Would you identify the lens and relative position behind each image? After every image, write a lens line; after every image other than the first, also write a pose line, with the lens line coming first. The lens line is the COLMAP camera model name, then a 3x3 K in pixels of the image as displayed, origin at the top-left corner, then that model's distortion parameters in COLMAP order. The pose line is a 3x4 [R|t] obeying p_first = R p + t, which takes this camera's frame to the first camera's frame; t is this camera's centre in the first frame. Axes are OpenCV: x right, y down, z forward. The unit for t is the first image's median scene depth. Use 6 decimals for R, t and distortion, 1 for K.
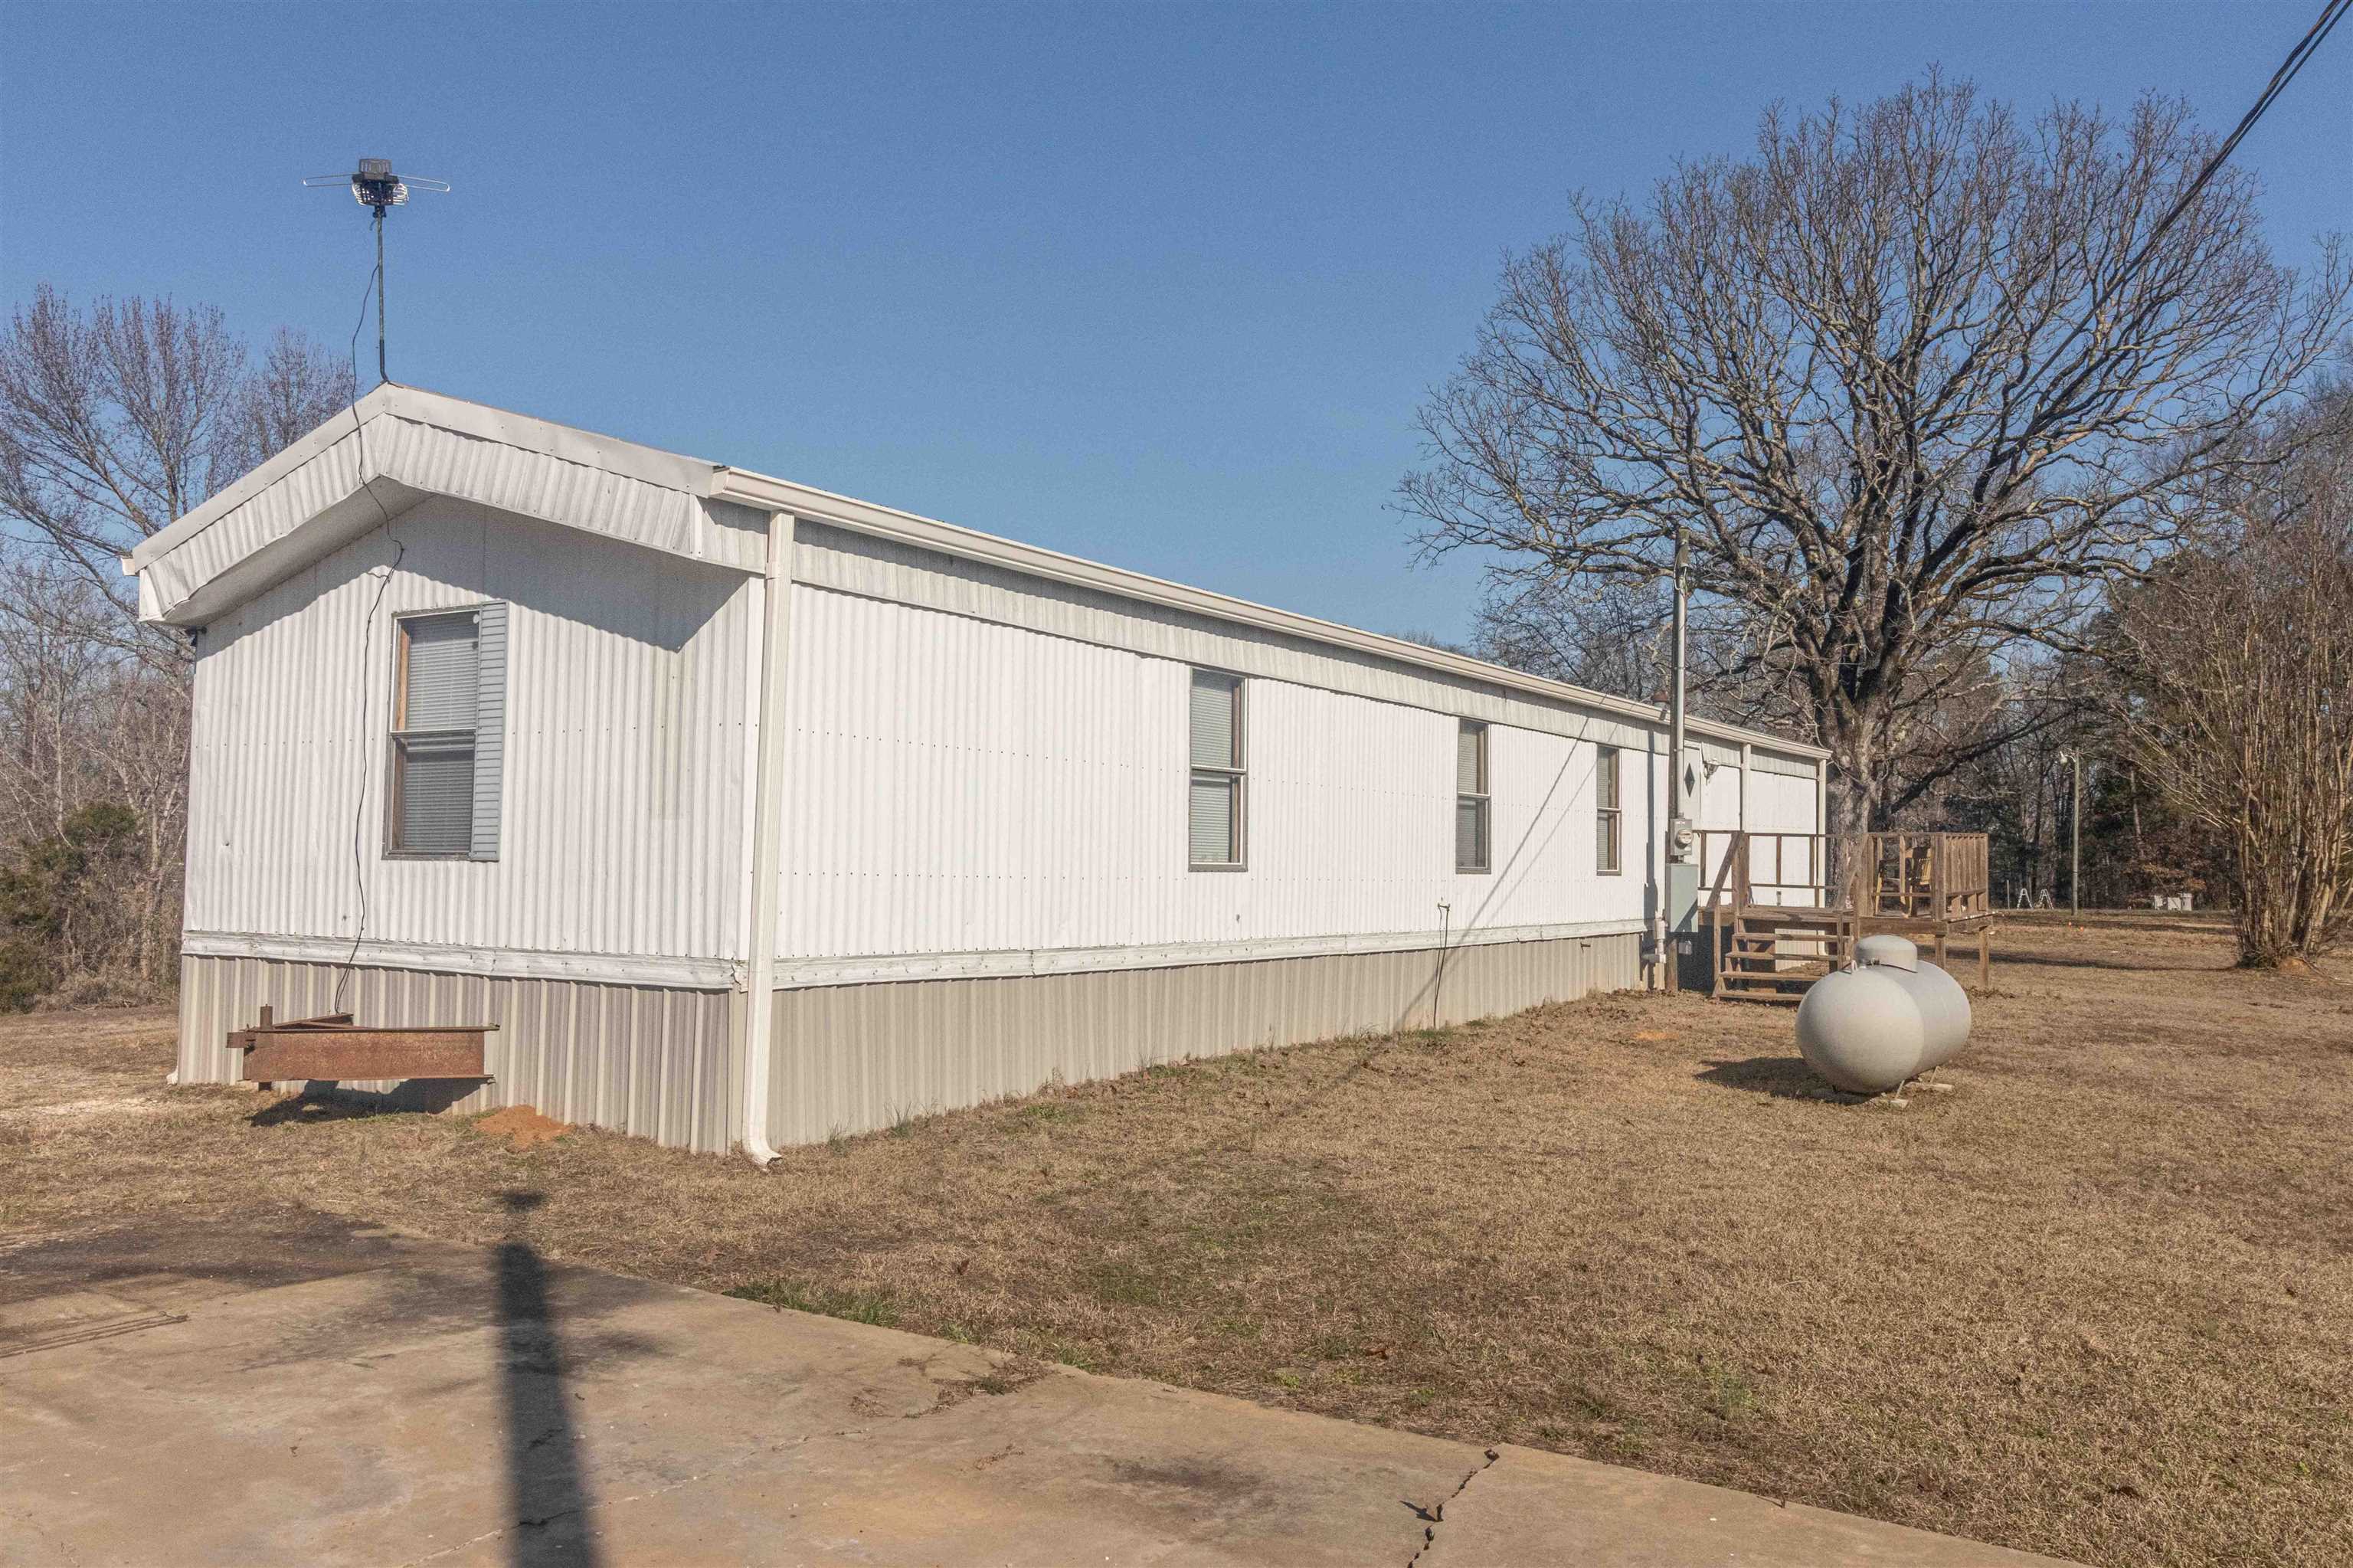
lens RADIAL K [[1854.8, 0, 1176.5], [0, 1854.8, 784.0], [0, 0, 1]] dist [-0.004346, 0.001730]
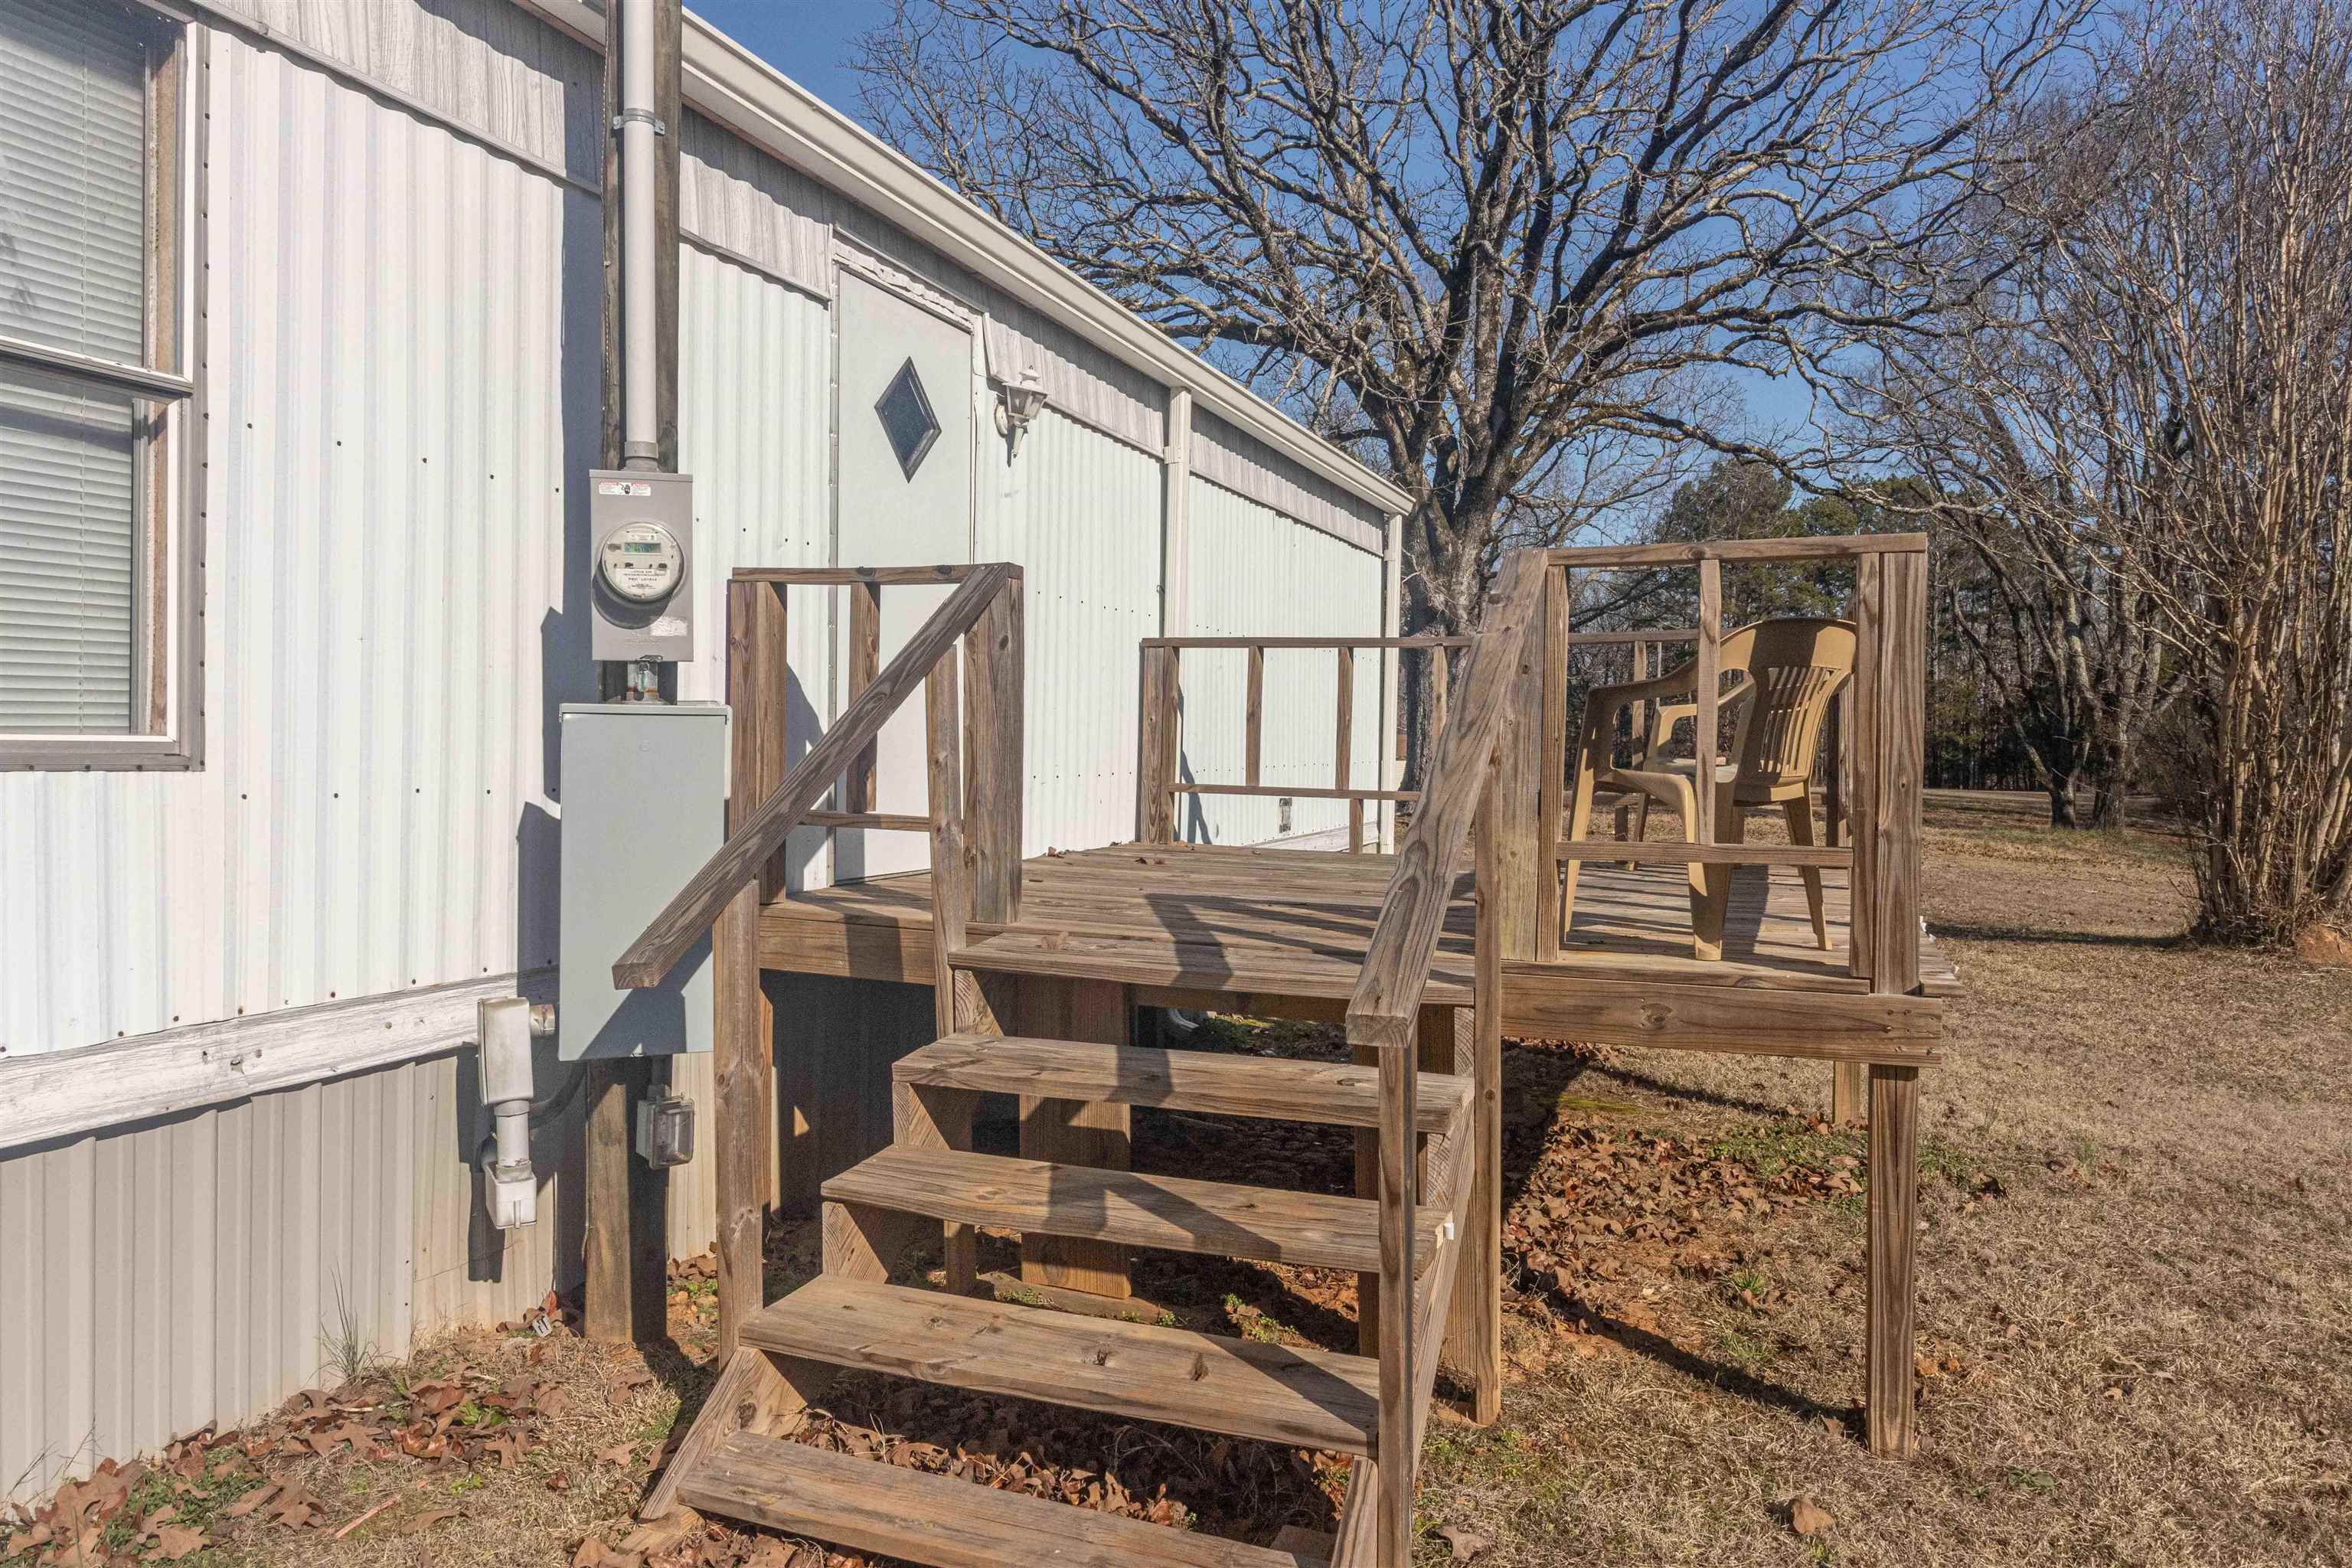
lens RADIAL K [[1677.5, 0, 1176.0], [0, 1677.5, 784.0], [0, 0, 1]] dist [0.003684, 0.000206]
pose [[0.981675, -0.006735, 0.190443, 0.212098], [-0.005612, 0.997920, 0.064218, 0.028676], [-0.190479, -0.064110, 0.979596, 0.587817]]
